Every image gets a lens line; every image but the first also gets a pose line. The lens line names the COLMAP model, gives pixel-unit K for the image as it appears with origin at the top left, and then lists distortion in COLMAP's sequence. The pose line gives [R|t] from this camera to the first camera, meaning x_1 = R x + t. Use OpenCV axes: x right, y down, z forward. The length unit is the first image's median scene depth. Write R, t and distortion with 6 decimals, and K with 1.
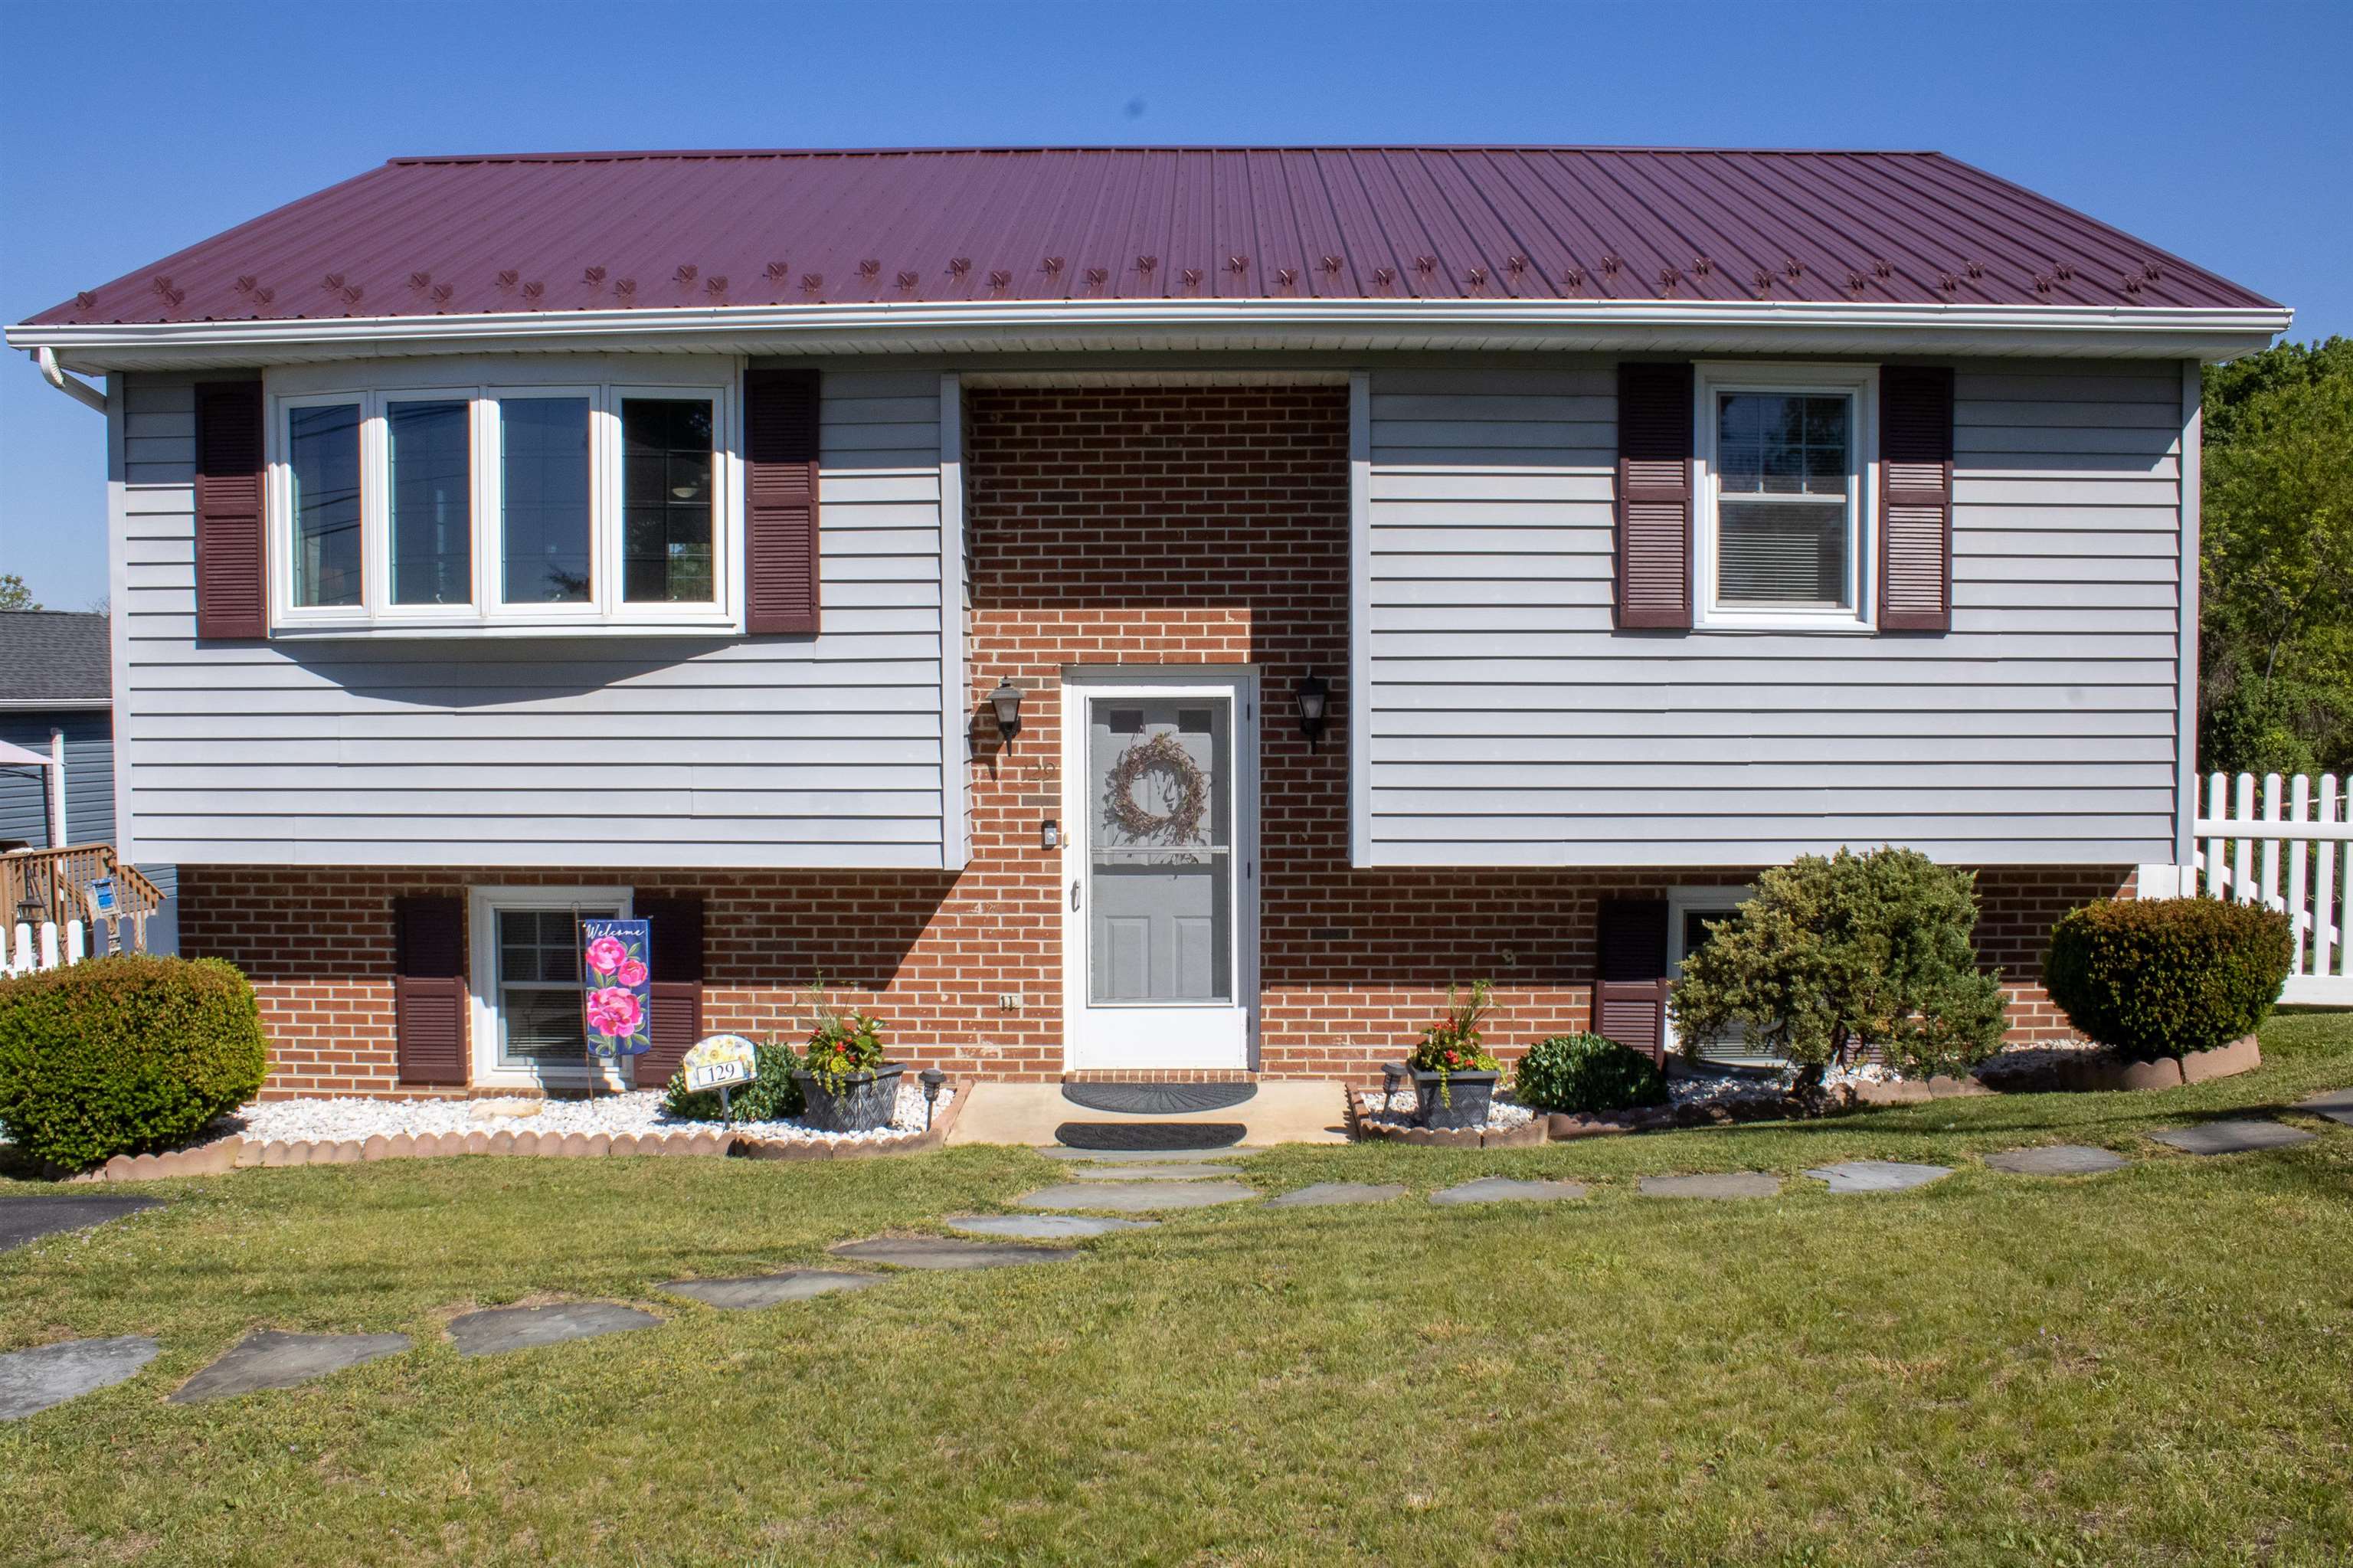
lens RADIAL K [[1942.7, 0, 1172.8], [0, 1942.7, 788.8], [0, 0, 1]] dist [-0.160365, 0.144379]
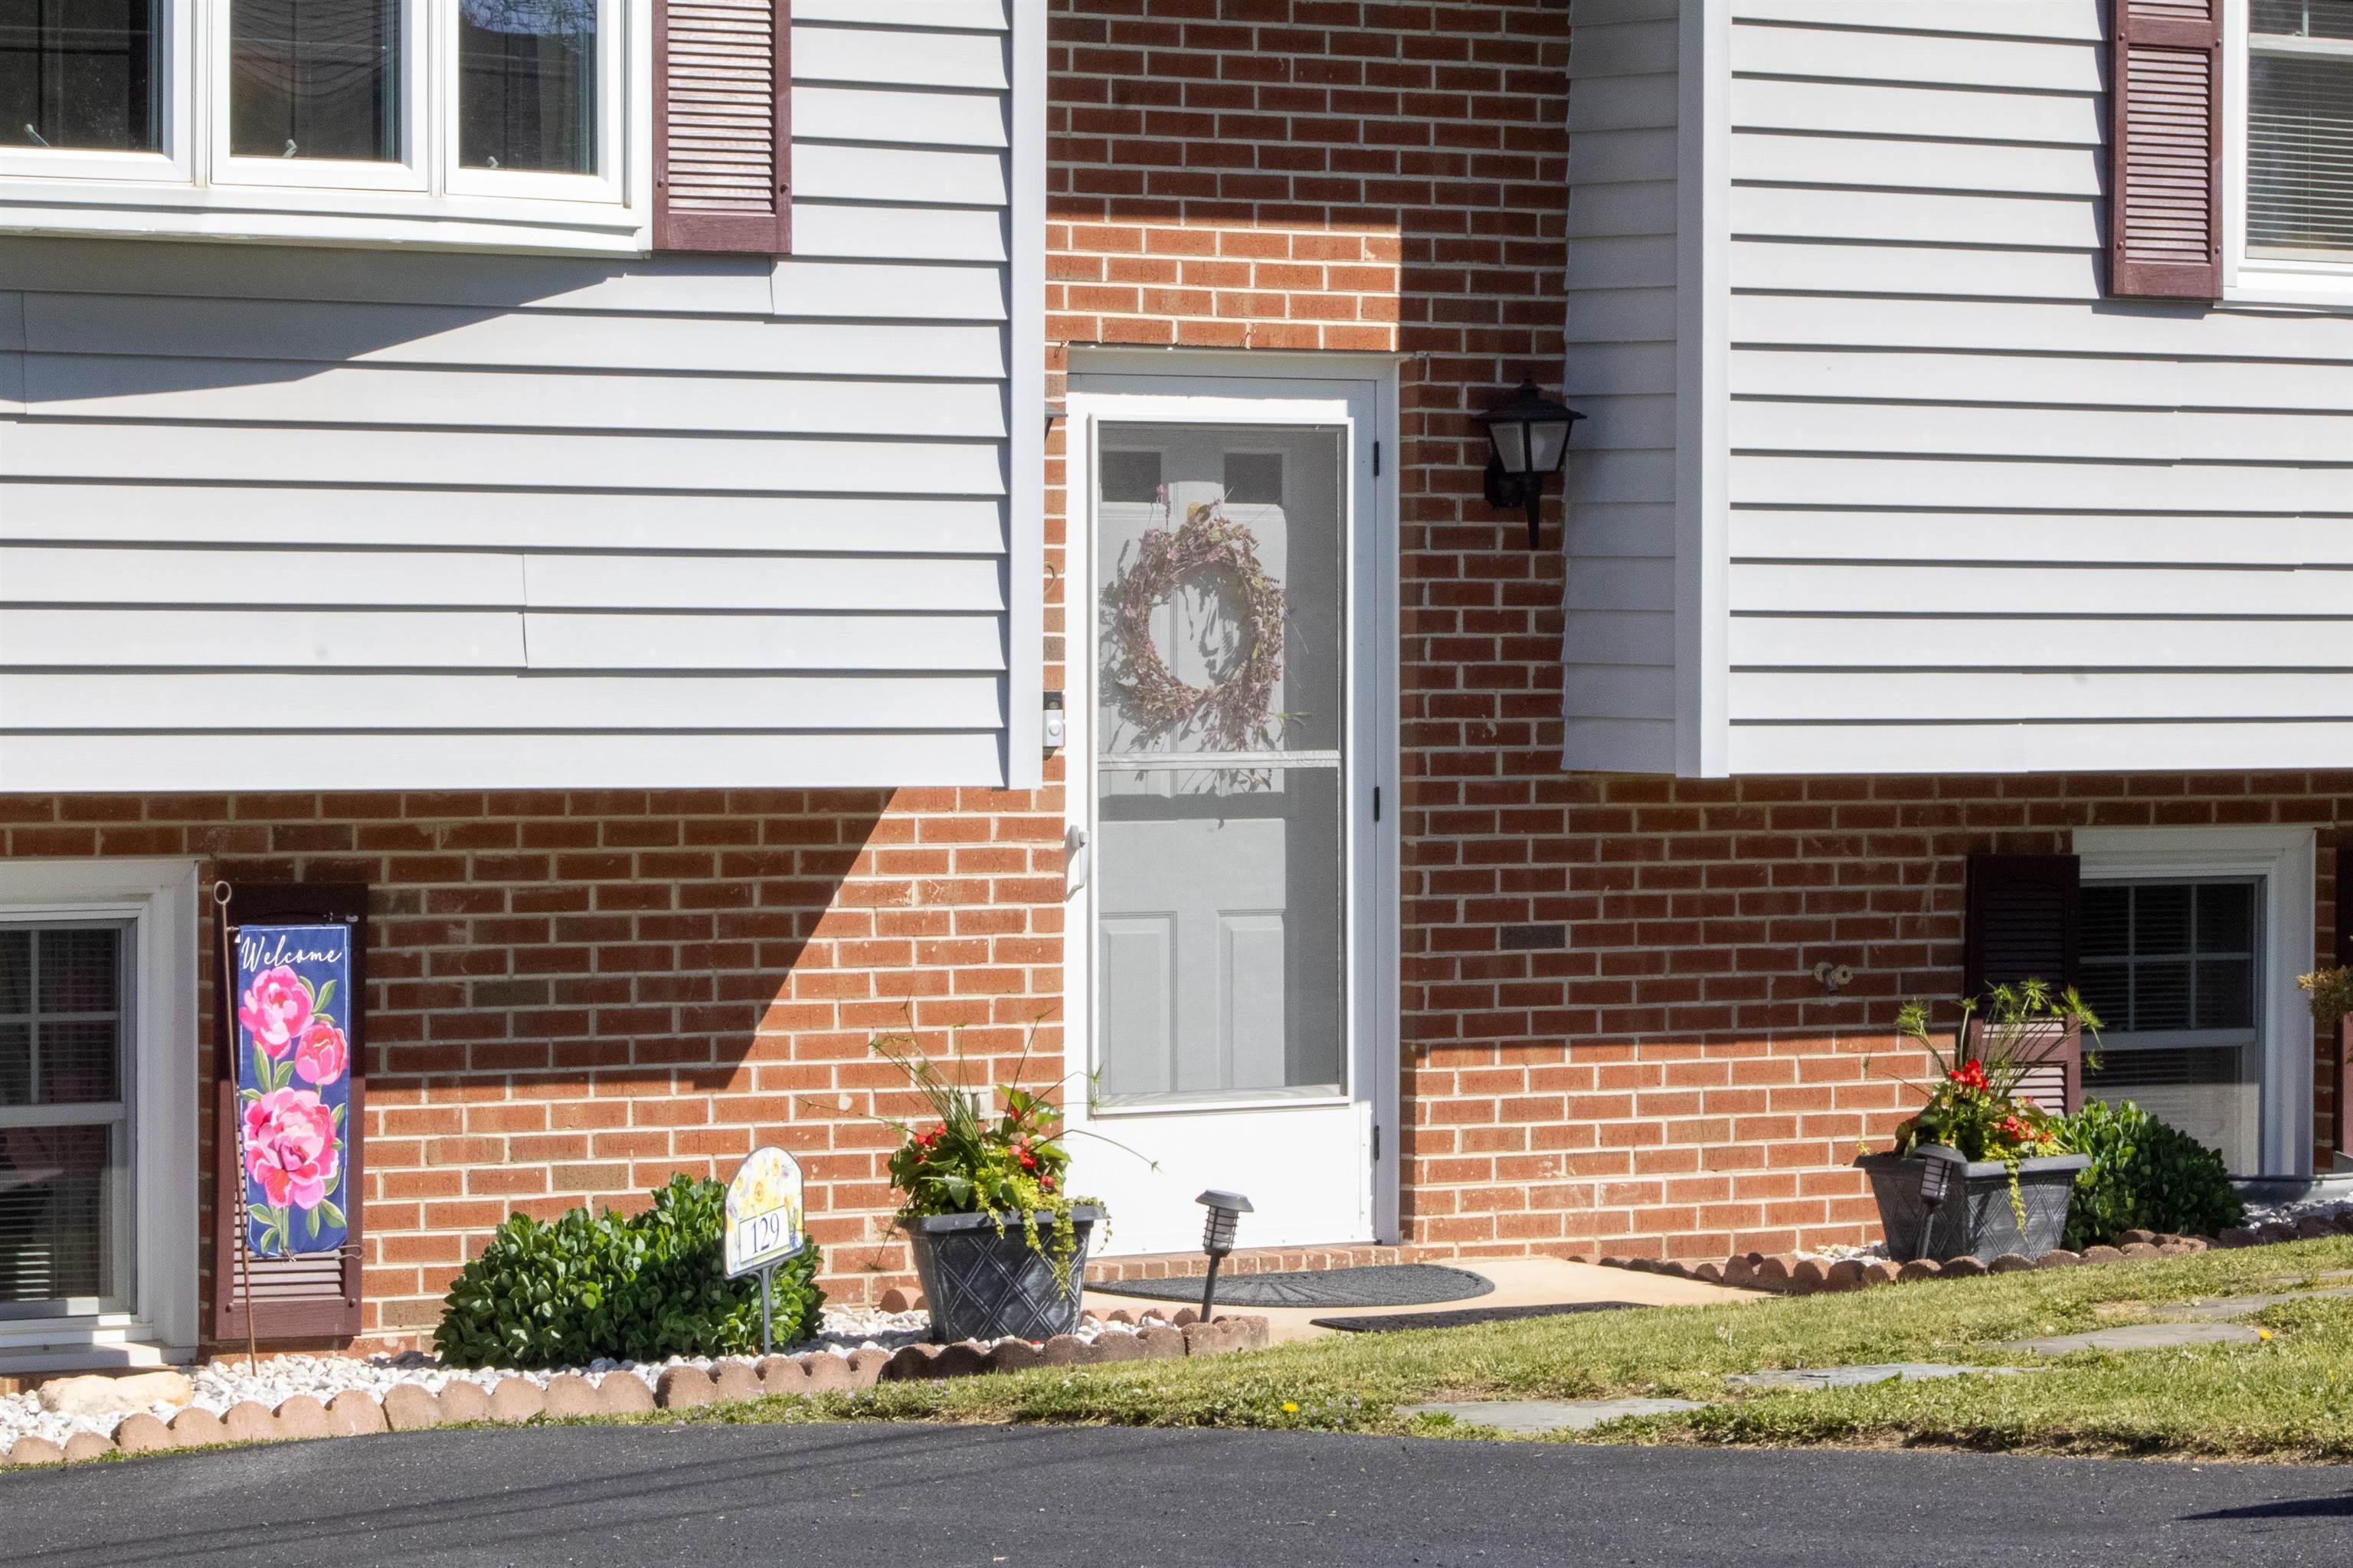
lens RADIAL K [[8436.6, 0, 1176.5], [0, 8436.6, 784.0], [0, 0, 1]] dist [-0.042489, 1.877192]
pose [[0.790515, -0.006501, 0.612408, -1.255131], [0.025630, 0.999419, -0.022475, 0.083417], [-0.611906, 0.033463, 0.790222, -0.561629]]
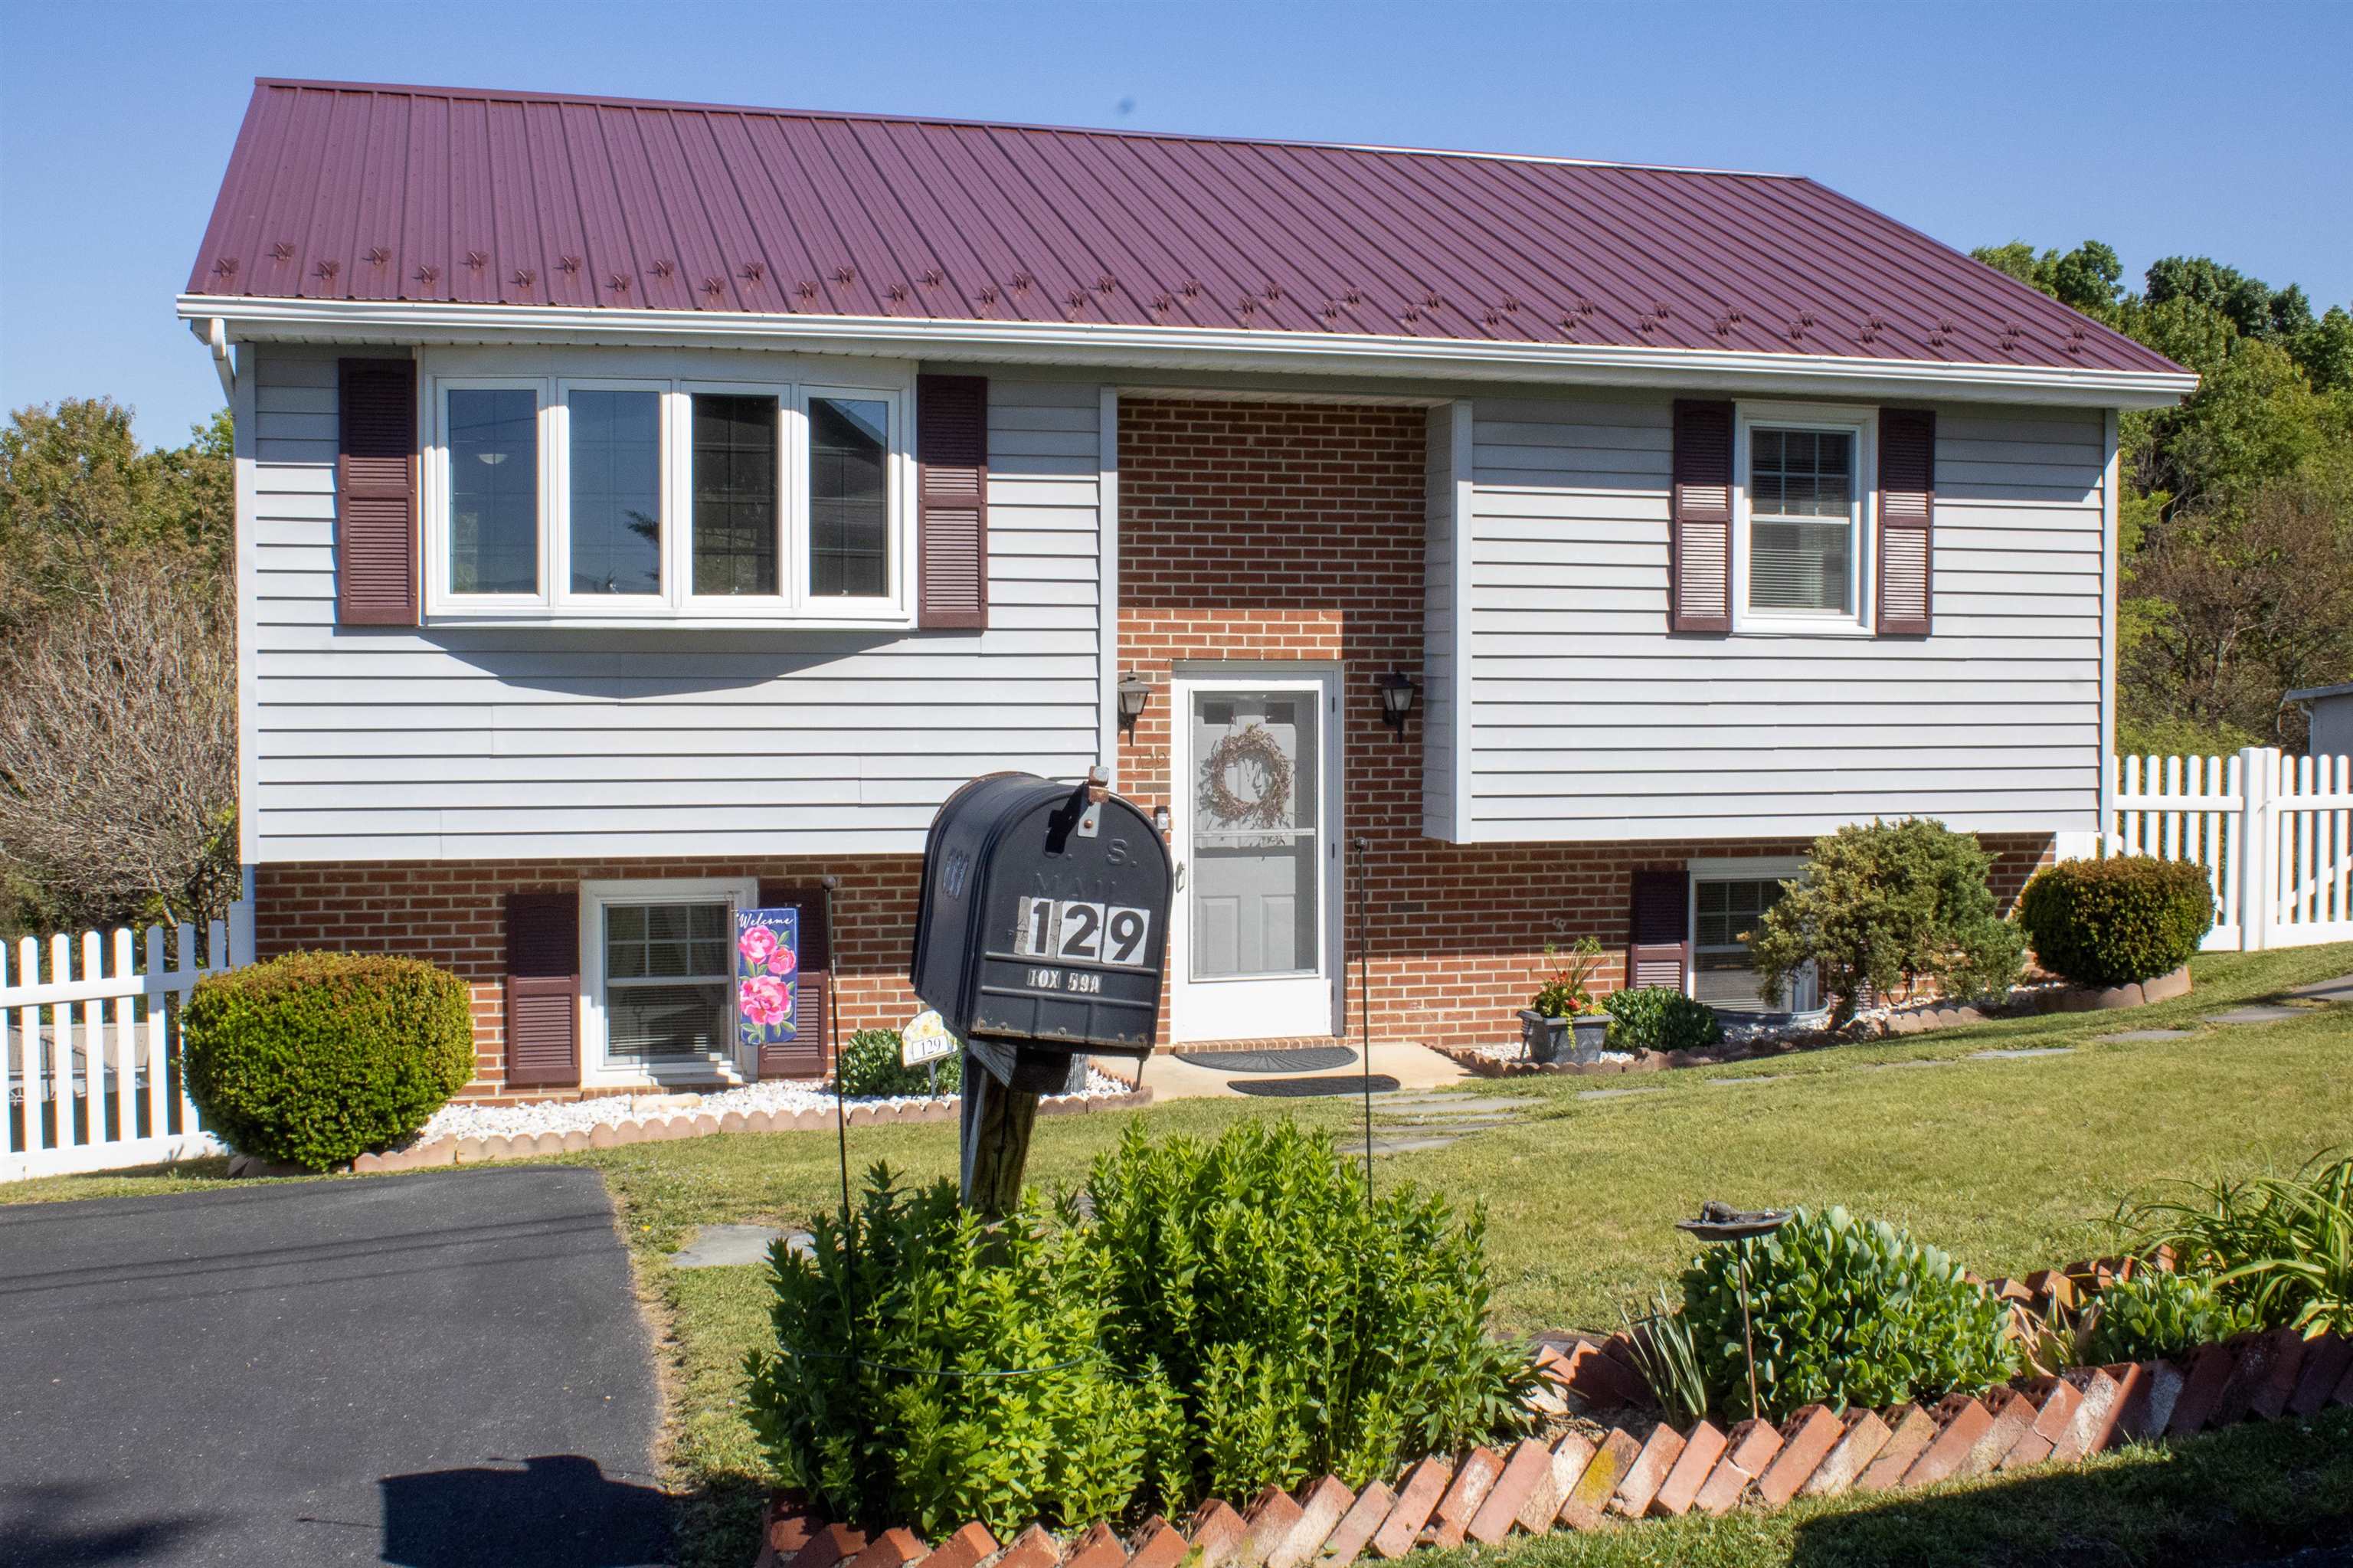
lens RADIAL K [[2521.1, 0, 1168.3], [0, 2521.1, 792.4], [0, 0, 1]] dist [-0.106375, 0.146752]
pose [[0.957071, -0.009456, 0.289701, -0.469880], [0.010982, 0.999933, -0.003641, 0.014082], [-0.289647, 0.006666, 0.957110, -0.328773]]
